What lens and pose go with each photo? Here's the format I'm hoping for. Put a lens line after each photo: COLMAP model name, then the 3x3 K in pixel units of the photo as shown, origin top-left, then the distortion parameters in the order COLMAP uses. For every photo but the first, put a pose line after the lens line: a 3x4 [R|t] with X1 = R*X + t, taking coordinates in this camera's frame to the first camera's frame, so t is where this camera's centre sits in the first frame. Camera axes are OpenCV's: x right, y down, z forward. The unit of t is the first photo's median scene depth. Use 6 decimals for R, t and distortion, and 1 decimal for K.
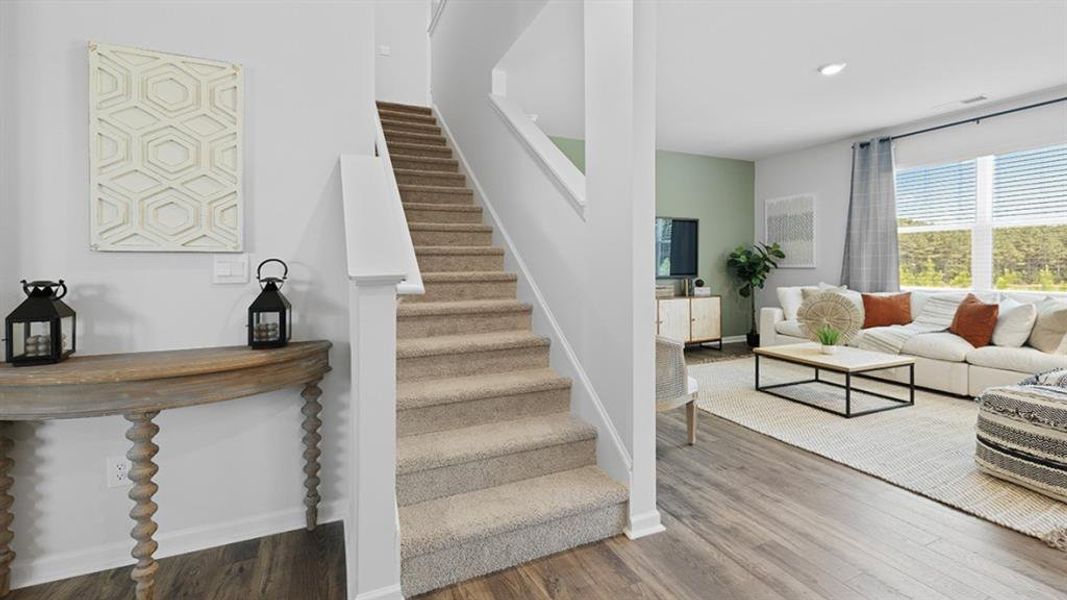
lens RADIAL K [[449.0, 0, 534.0], [0, 449.0, 265.0], [0, 0, 1]] dist [-0.002133, 0.000581]
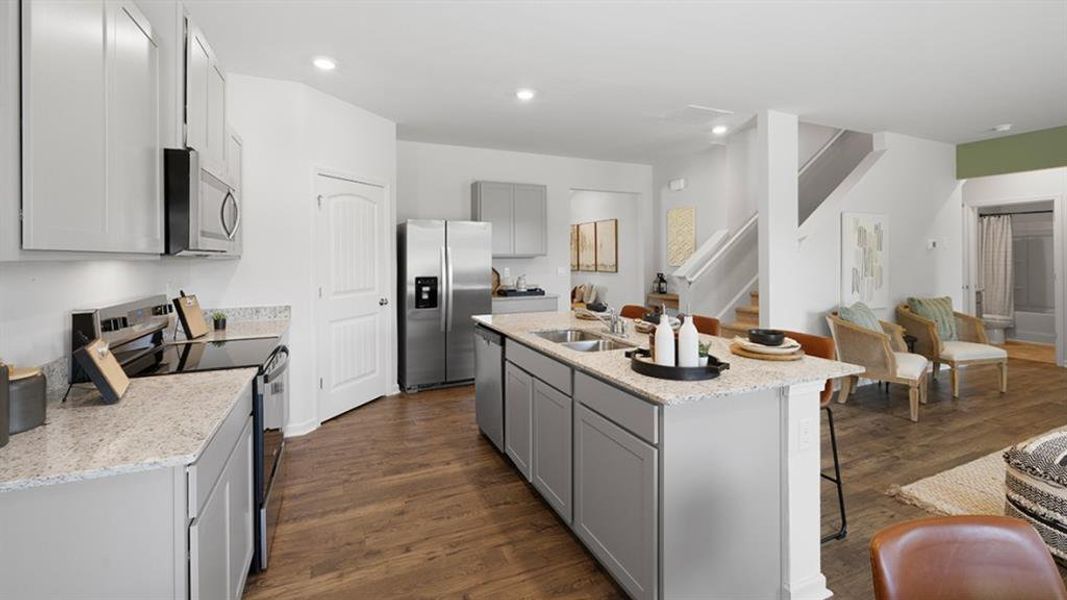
lens RADIAL K [[449.0, 0, 534.3], [0, 449.0, 256.2], [0, 0, 1]] dist [-0.002133, 0.000581]
pose [[-0.003990, 0.003537, -0.999986, 1.034877], [-0.002107, 0.999991, 0.003546, -0.046324], [0.999990, 0.002121, -0.003983, -0.039859]]
